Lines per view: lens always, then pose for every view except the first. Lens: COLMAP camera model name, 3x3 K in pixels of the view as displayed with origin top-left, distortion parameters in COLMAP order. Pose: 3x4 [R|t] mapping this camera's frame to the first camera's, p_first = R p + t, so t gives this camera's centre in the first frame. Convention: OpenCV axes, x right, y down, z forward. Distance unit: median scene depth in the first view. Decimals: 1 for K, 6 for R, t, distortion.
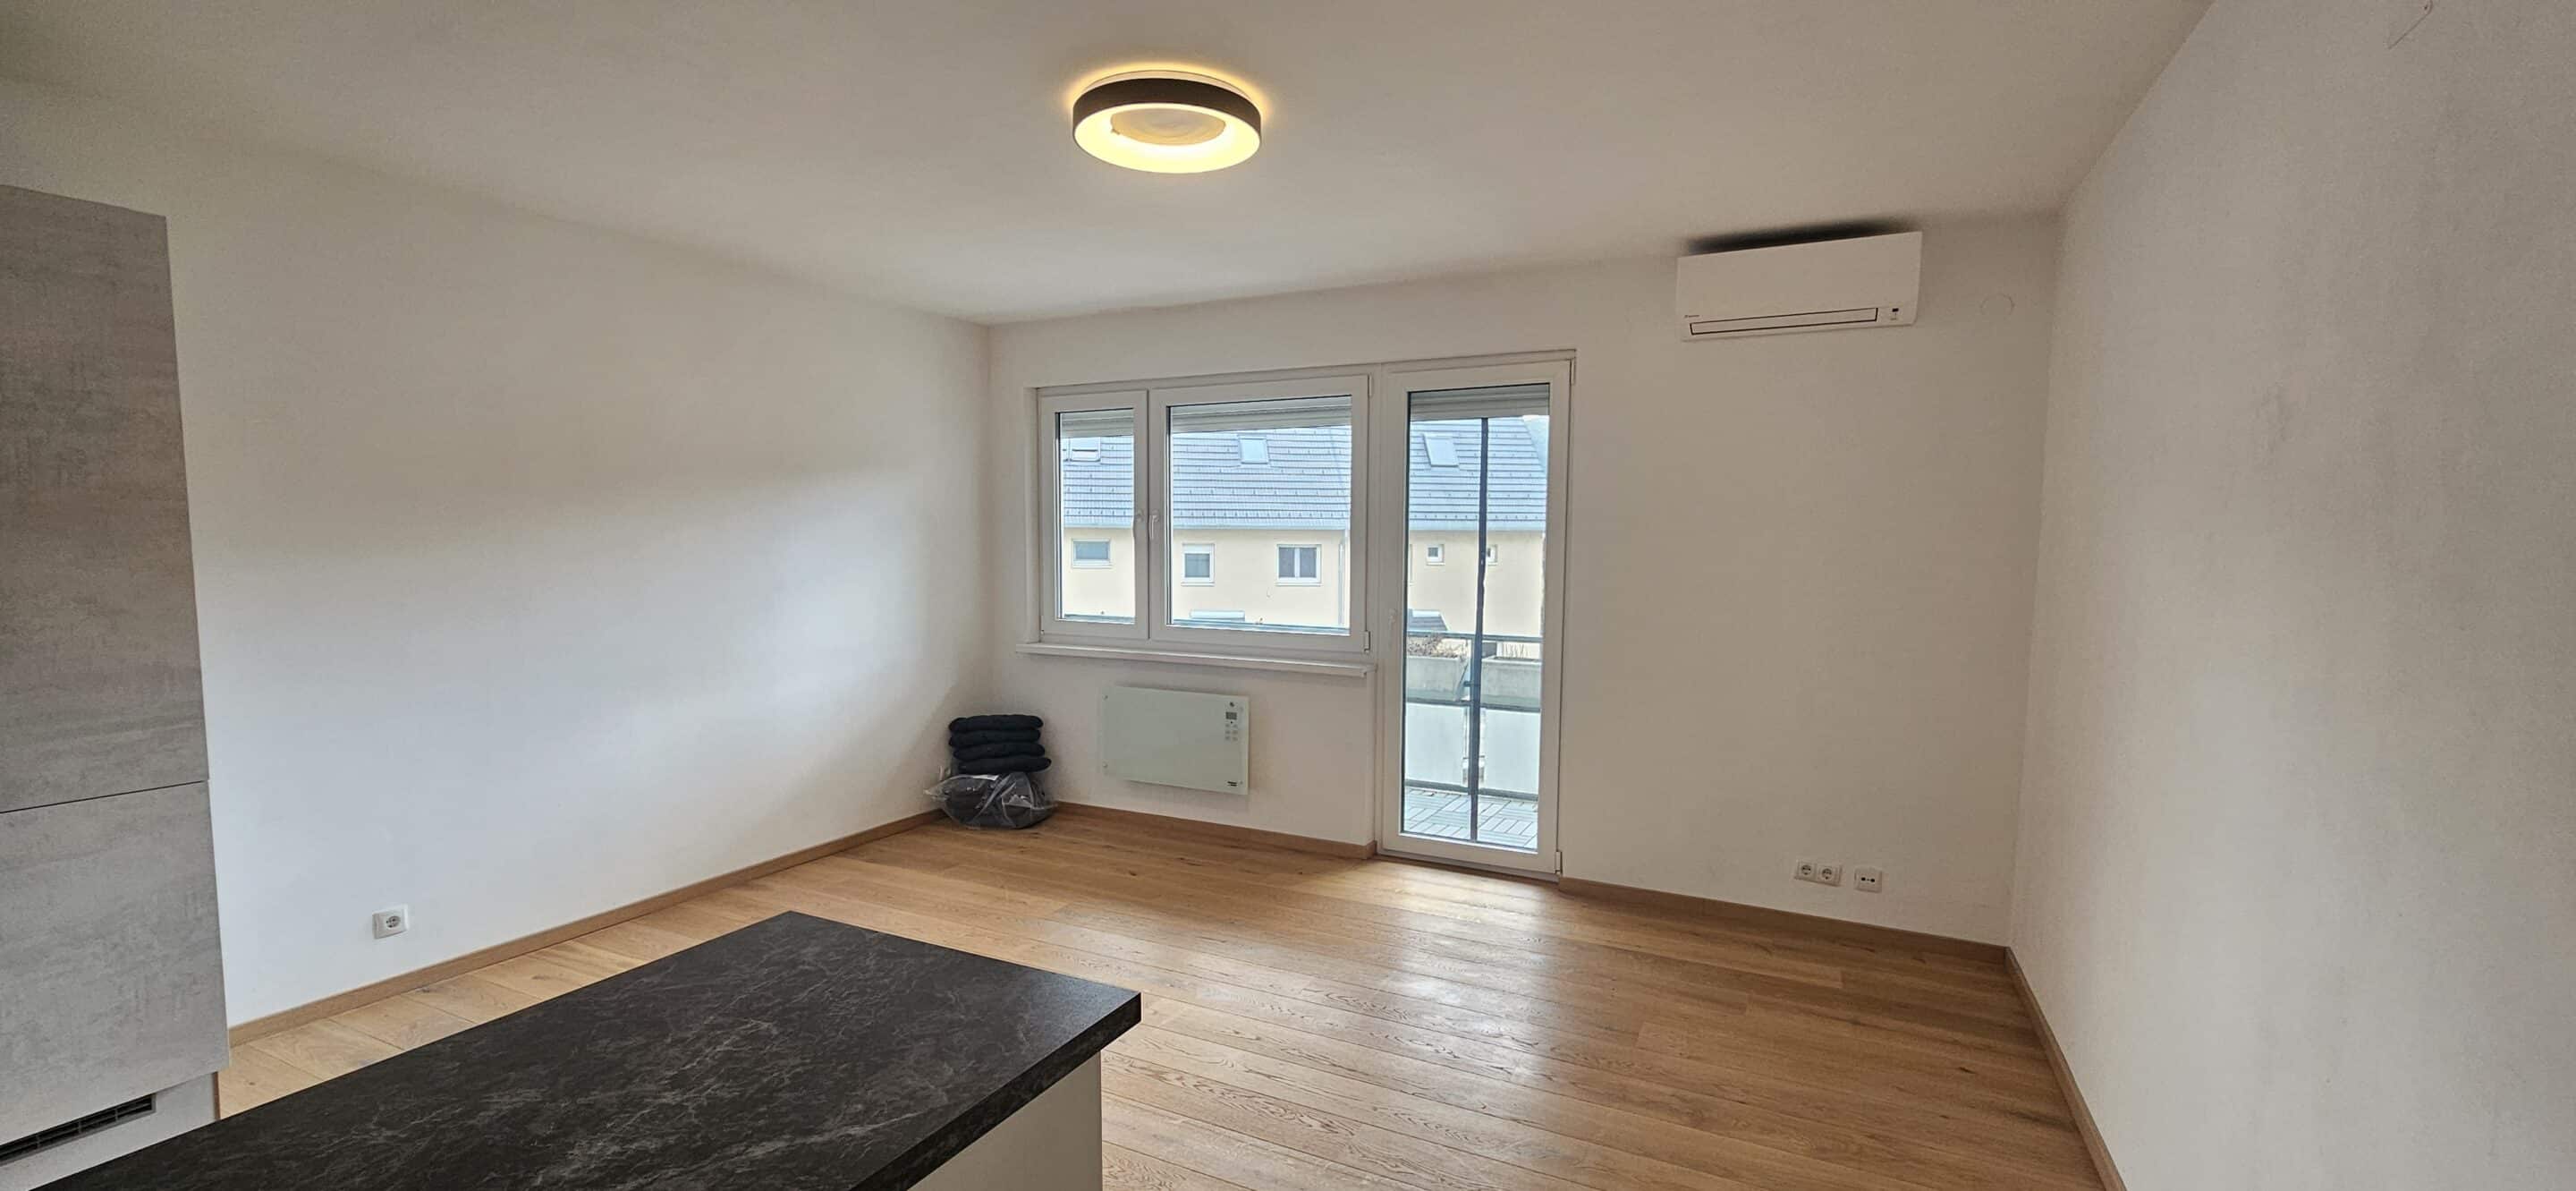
lens RADIAL K [[1061.6, 0, 1277.5], [0, 1061.6, 621.3], [0, 0, 1]] dist [-0.000349, -0.000059]
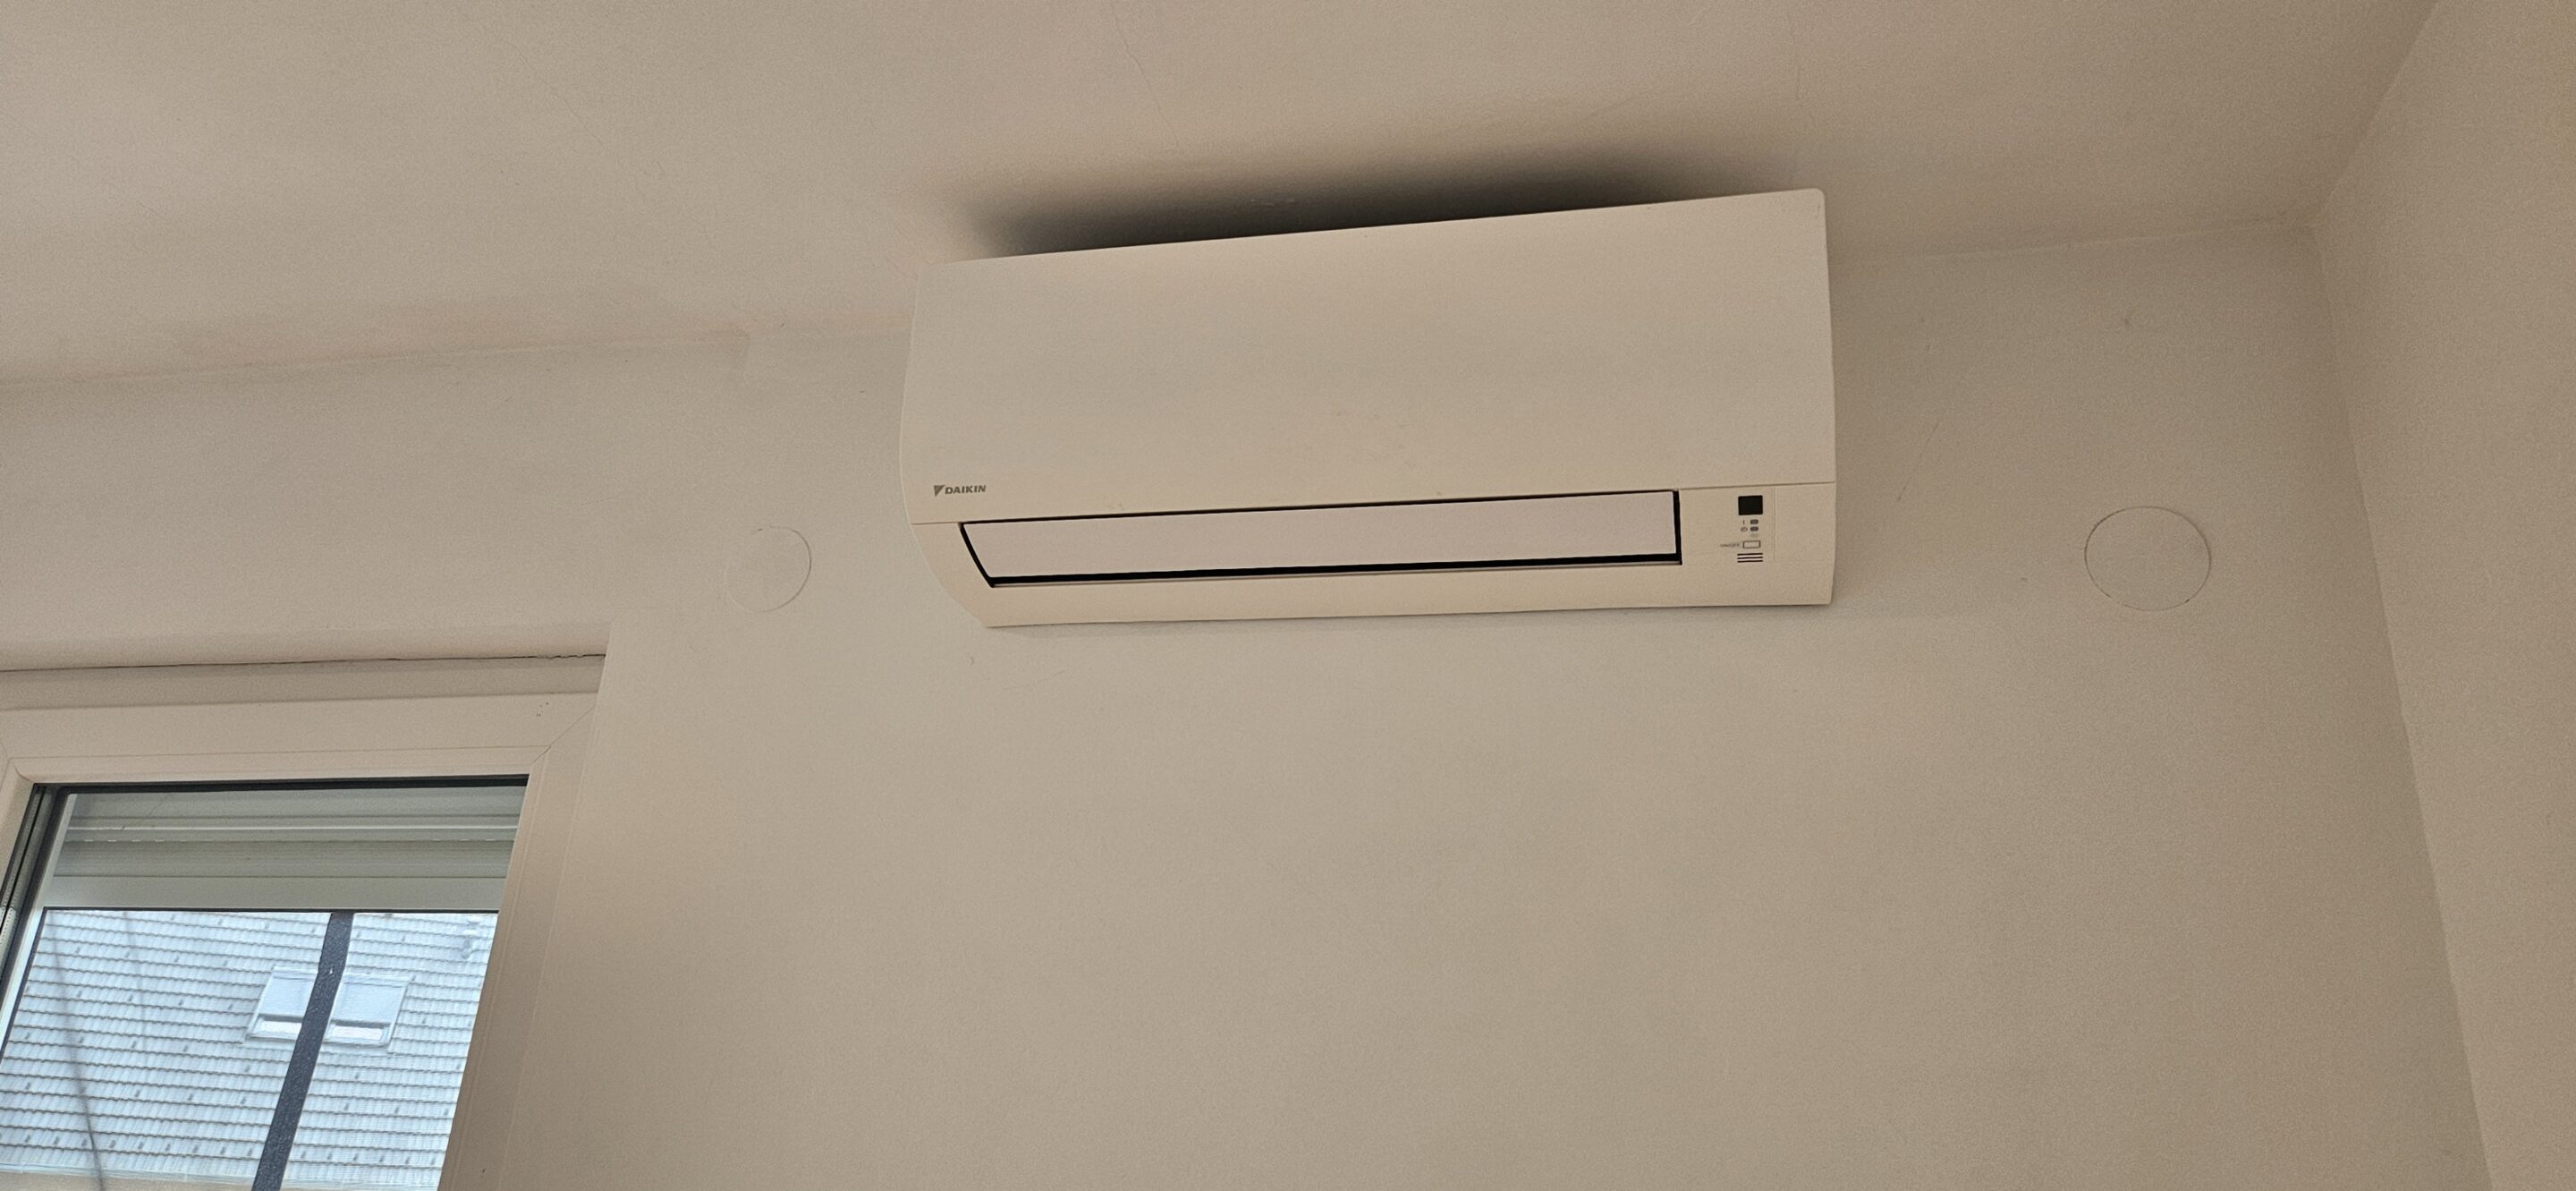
lens RADIAL K [[1711.8, 0, 1288.0], [0, 1711.8, 595.5], [0, 0, 1]] dist [-0.000007, -0.000113]
pose [[0.968572, 0.125038, 0.215022, 0.396033], [-0.024092, 0.907560, -0.419231, -0.116018], [-0.247565, 0.400875, 0.882049, 0.685244]]
